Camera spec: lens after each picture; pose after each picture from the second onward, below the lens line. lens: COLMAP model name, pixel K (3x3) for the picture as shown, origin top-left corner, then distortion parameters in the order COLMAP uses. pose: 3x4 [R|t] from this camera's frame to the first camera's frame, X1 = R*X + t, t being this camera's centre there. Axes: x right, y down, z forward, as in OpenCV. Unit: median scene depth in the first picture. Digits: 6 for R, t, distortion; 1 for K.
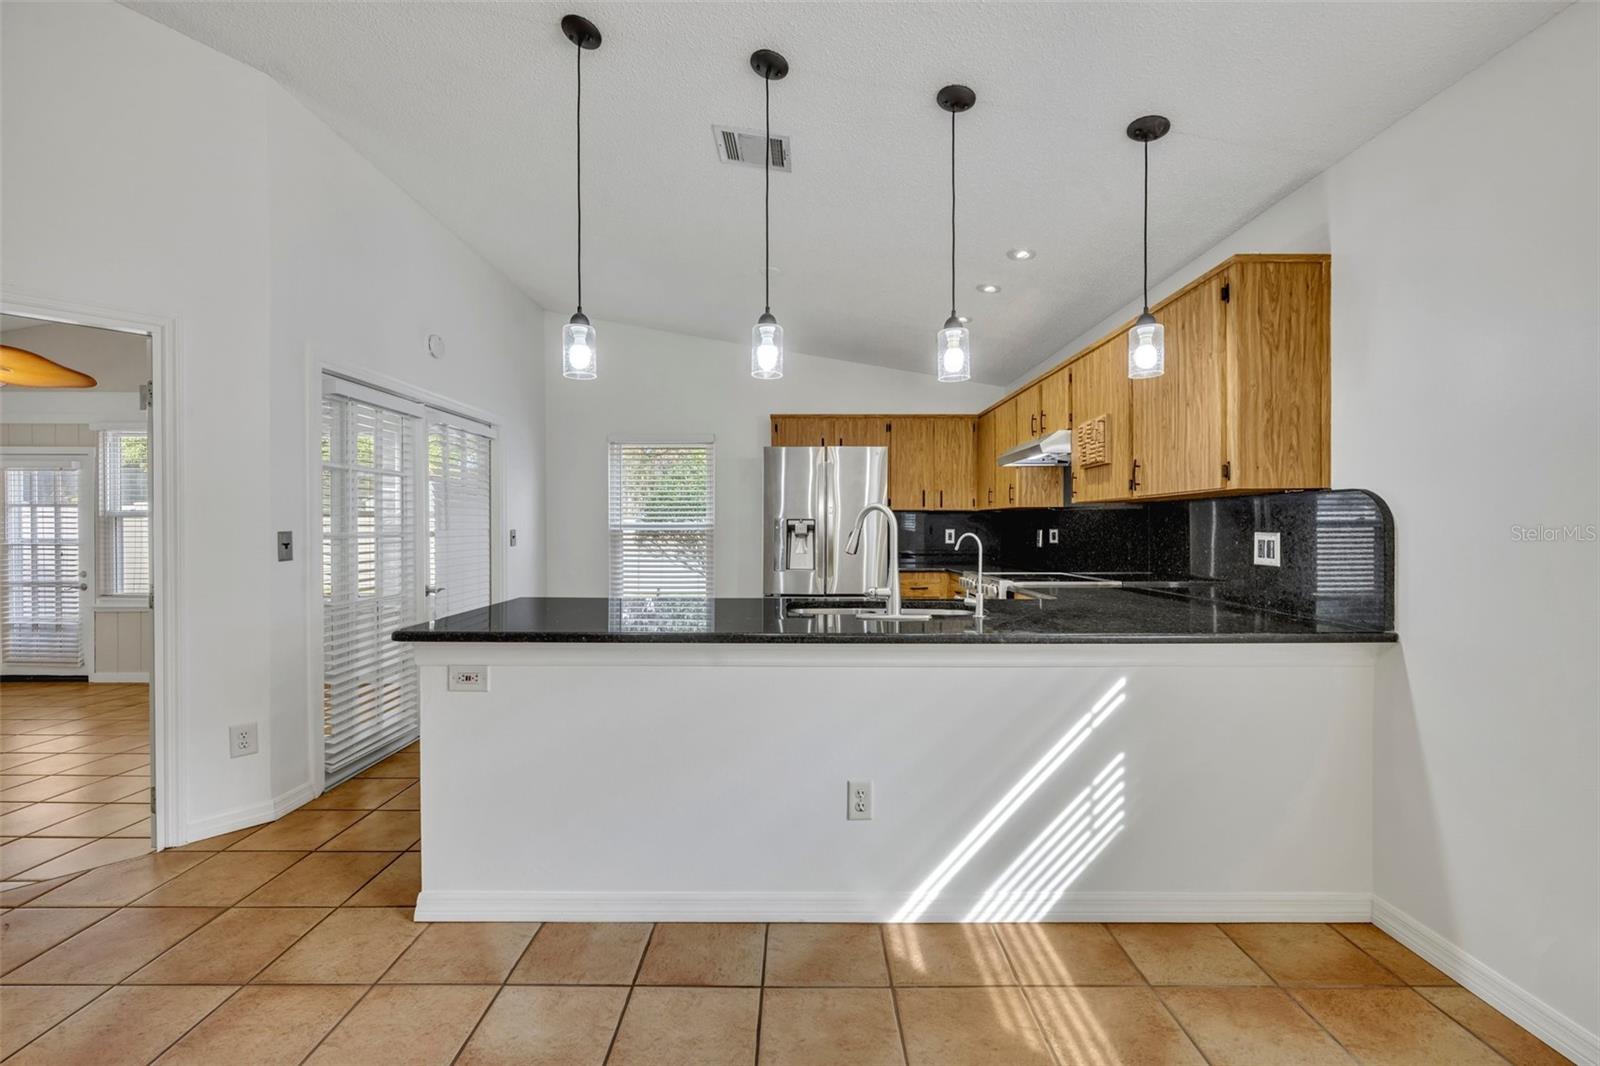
lens RADIAL K [[644.3, 0, 804.1], [0, 644.3, 528.7], [0, 0, 1]] dist [-0.002860, 0.001252]
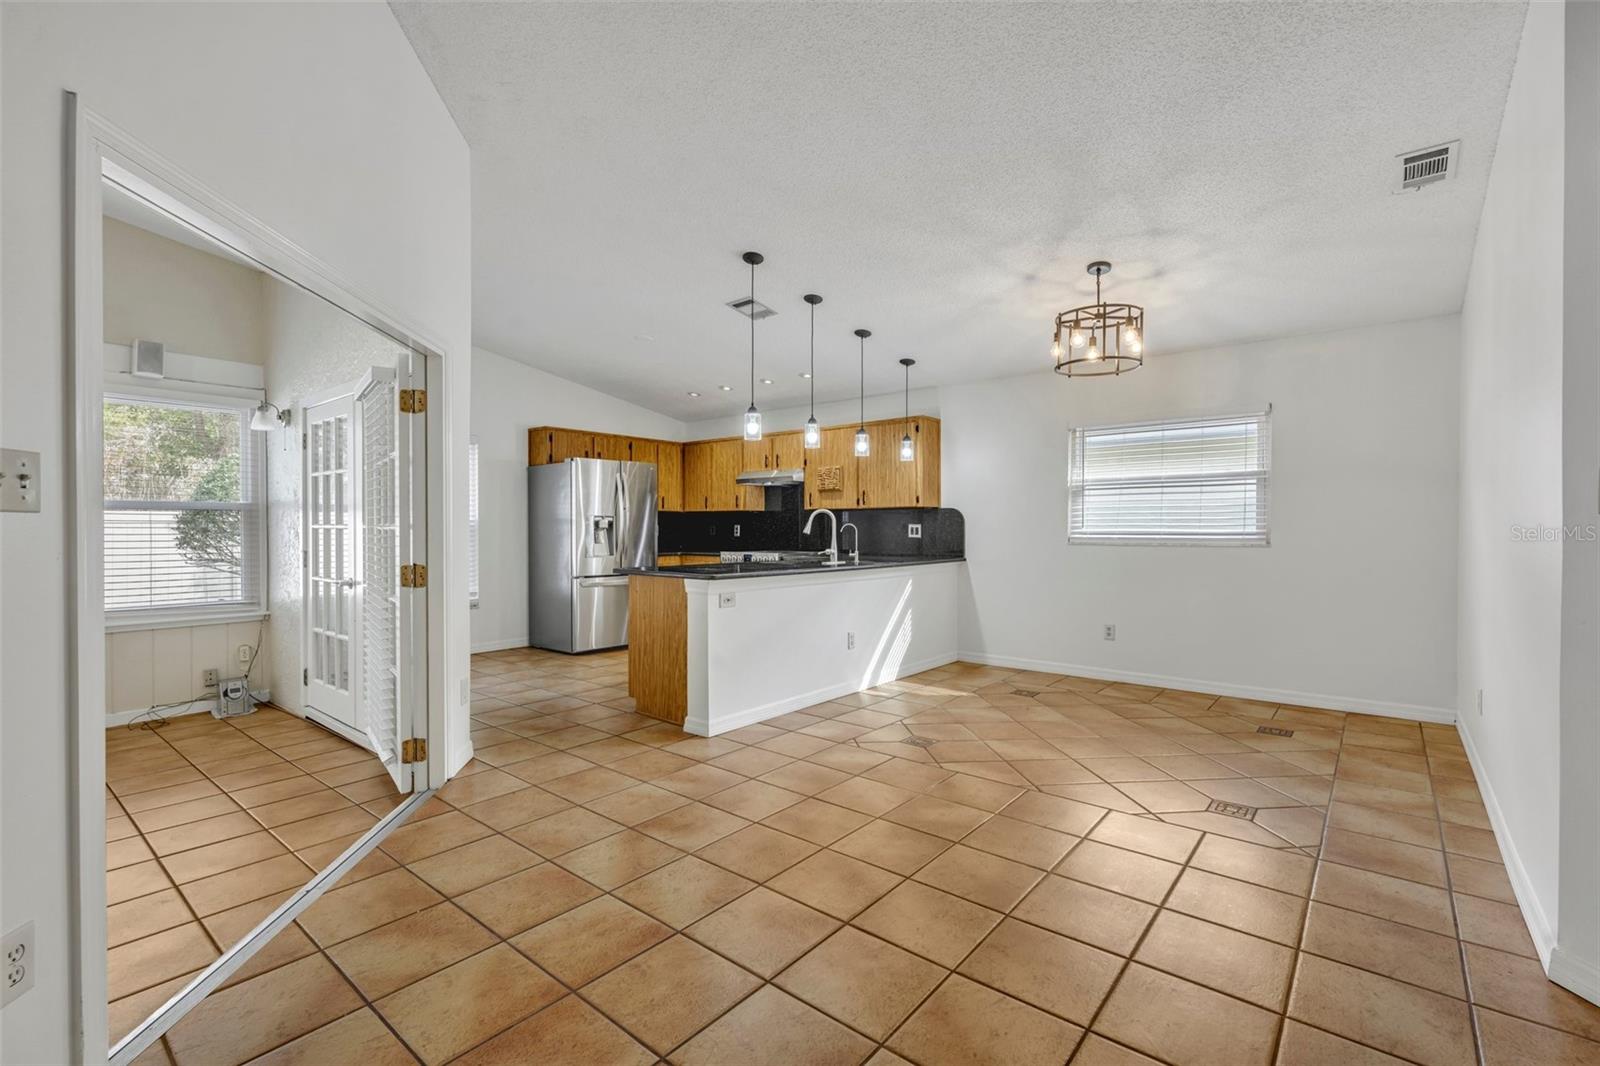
lens RADIAL K [[713.4, 0, 796.5], [0, 713.4, 537.2], [0, 0, 1]] dist [0.008471, 0.000097]
pose [[0.638300, -0.010909, 0.769711, -1.728283], [0.003725, 0.999932, 0.011083, 0.024996], [-0.769779, -0.004208, 0.638297, -0.403325]]
